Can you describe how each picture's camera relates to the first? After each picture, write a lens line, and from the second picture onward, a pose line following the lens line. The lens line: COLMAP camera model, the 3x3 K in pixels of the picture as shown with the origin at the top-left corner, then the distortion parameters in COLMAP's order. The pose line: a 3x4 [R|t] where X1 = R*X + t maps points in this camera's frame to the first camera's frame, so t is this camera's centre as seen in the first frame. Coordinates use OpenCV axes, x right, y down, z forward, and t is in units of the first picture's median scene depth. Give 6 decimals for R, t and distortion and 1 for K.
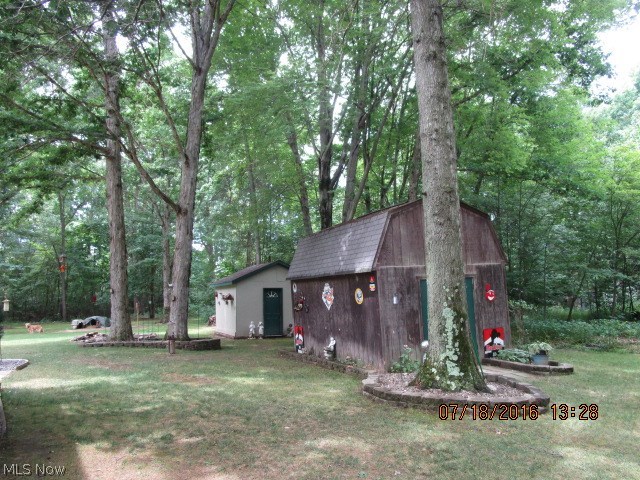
lens RADIAL K [[494.2, 0, 318.1], [0, 494.2, 243.2], [0, 0, 1]] dist [0.039668, -0.013231]
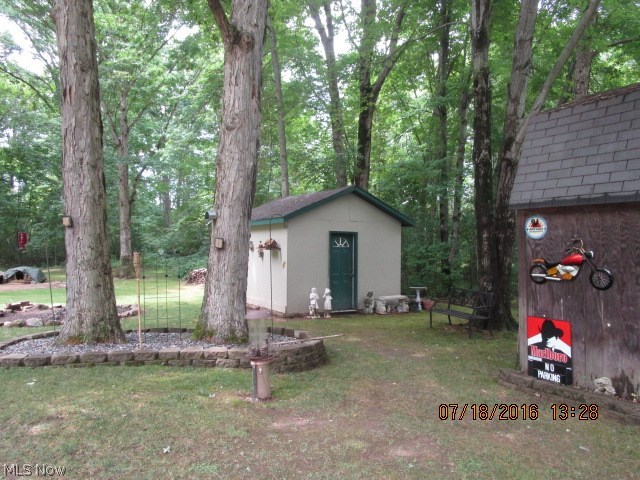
lens RADIAL K [[494.2, 0, 322.1], [0, 494.2, 236.6], [0, 0, 1]] dist [0.039668, -0.013231]
pose [[0.992041, 0.028115, 0.122734, -0.194637], [-0.038442, 0.995840, 0.082609, 0.049789], [-0.119901, -0.086670, 0.988996, 0.428340]]
